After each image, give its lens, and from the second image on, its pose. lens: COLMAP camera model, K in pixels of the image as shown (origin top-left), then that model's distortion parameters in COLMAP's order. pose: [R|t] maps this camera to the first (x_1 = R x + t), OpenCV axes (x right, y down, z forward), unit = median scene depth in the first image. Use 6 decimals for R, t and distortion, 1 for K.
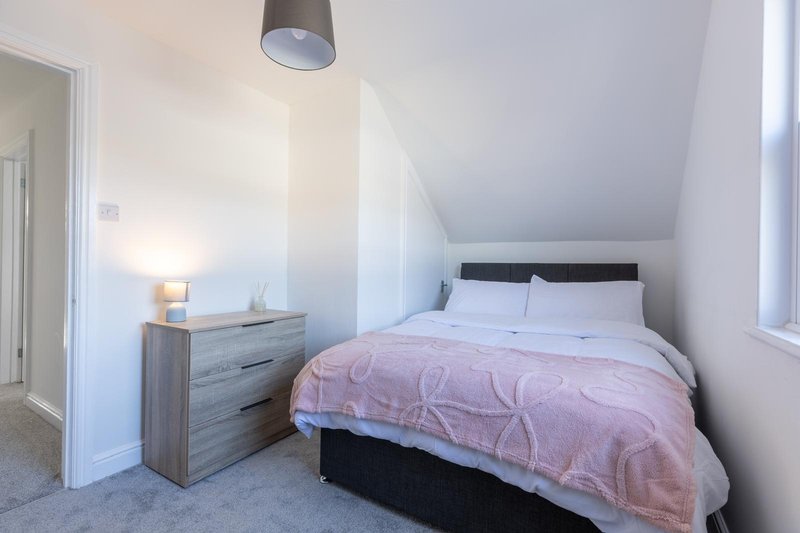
lens RADIAL K [[359.5, 0, 402.0], [0, 359.5, 268.3], [0, 0, 1]] dist [0.002258, 0.000354]
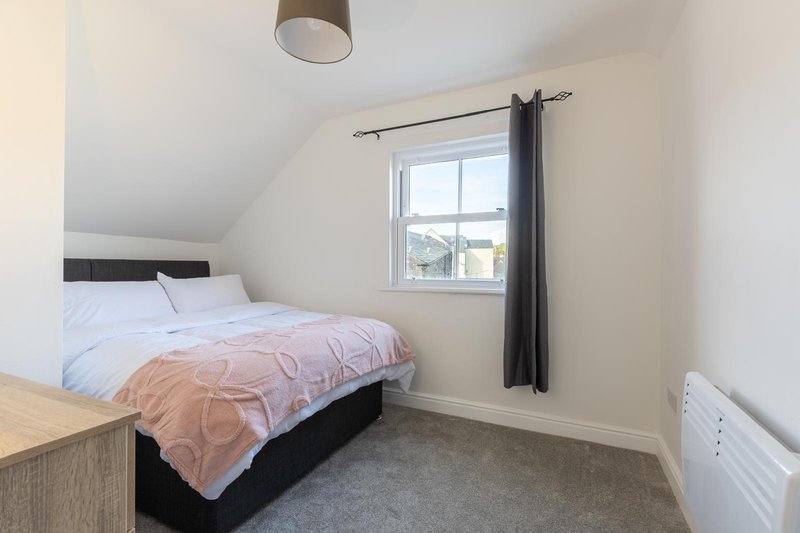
lens RADIAL K [[359.5, 0, 397.3], [0, 359.5, 266.4], [0, 0, 1]] dist [0.002258, 0.000354]
pose [[-0.107254, -0.006219, 0.994212, -1.049388], [-0.004762, 0.999972, 0.005742, -0.009651], [-0.994220, -0.004119, -0.107280, 0.724660]]
